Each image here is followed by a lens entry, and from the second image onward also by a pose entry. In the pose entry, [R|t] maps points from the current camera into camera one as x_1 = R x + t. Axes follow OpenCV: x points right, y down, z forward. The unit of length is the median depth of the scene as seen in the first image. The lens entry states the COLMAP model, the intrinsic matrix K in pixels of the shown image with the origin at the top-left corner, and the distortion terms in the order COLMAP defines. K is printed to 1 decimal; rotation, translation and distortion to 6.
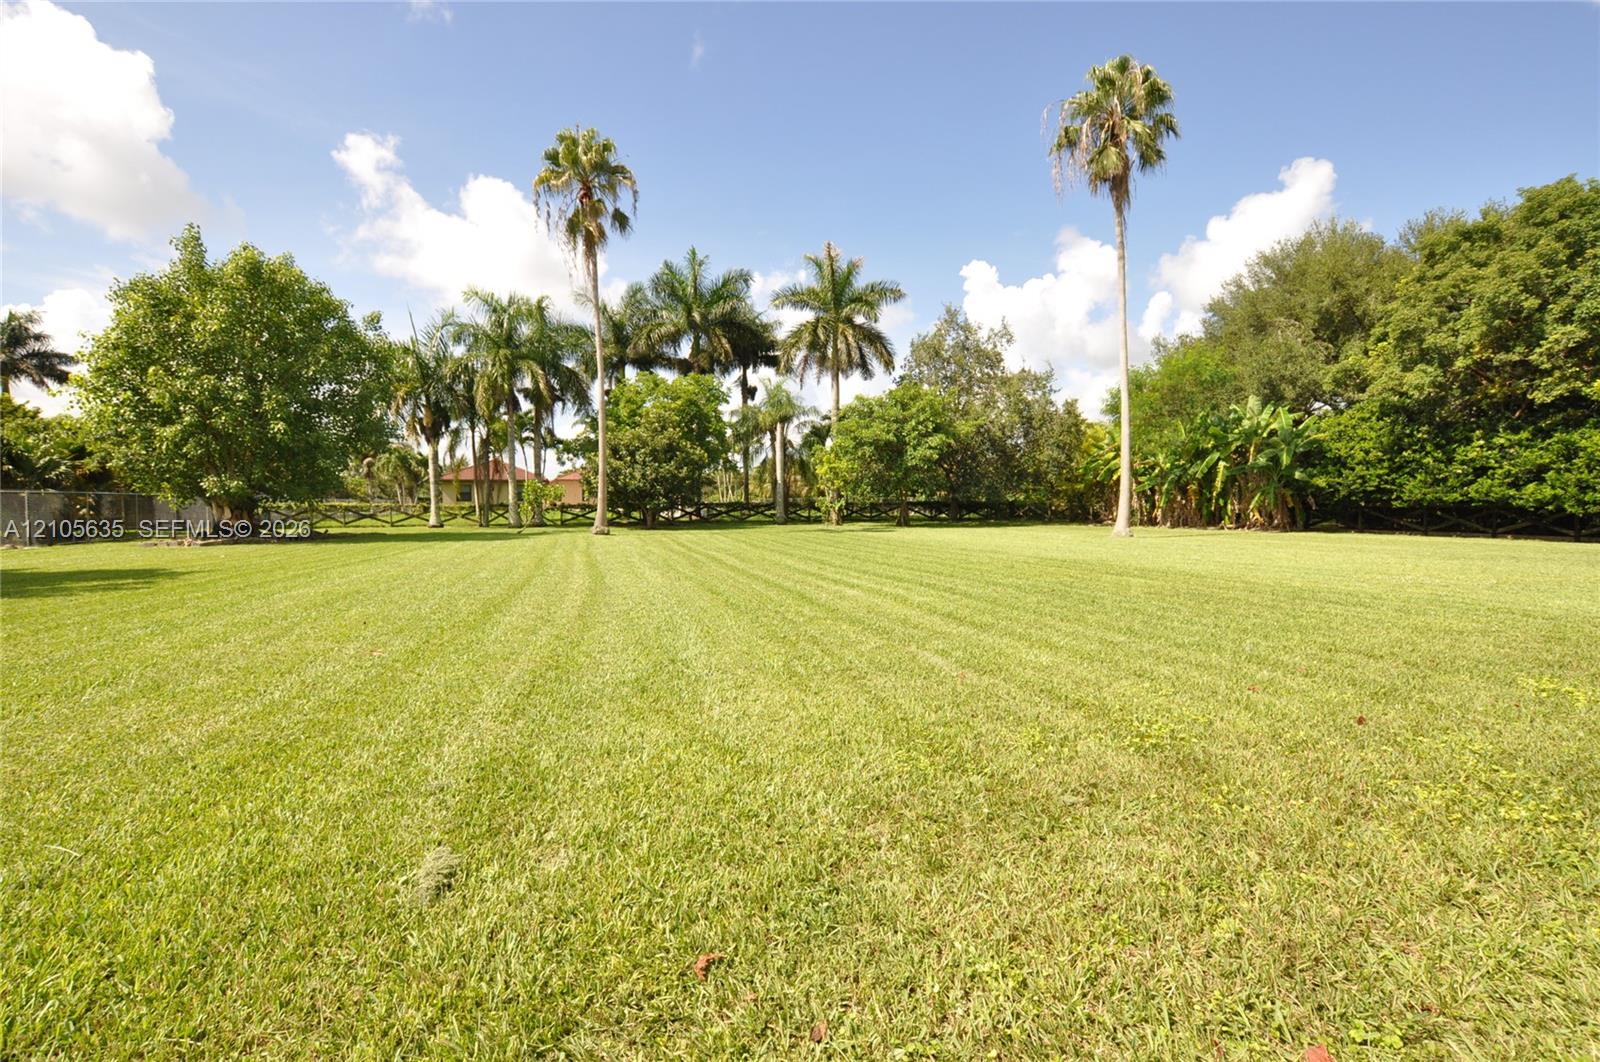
lens RADIAL K [[705.8, 0, 795.8], [0, 705.8, 515.5], [0, 0, 1]] dist [-0.000052, -0.000202]
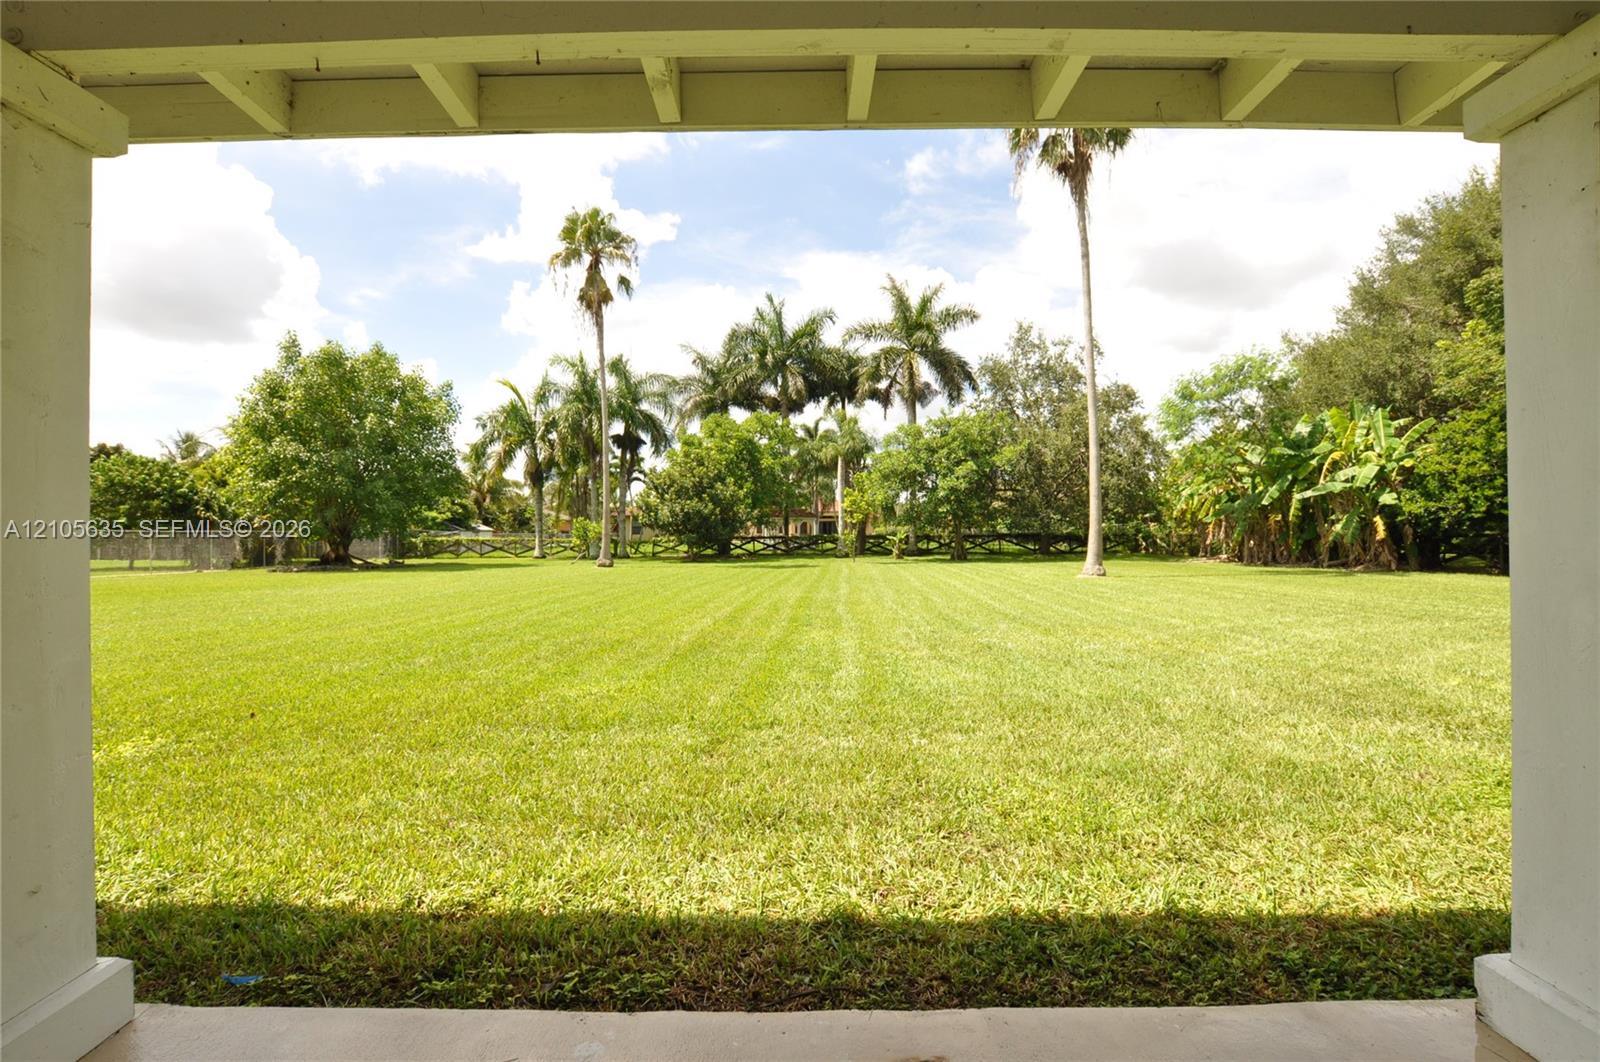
lens RADIAL K [[691.5, 0, 800.0], [0, 691.5, 531.0], [0, 0, 1]] dist [-0.000184, -0.000048]
pose [[0.942593, -0.006623, -0.333879, 0.299365], [-0.000219, 0.999791, -0.020450, -0.005332], [0.333945, 0.019349, 0.942394, 0.062820]]
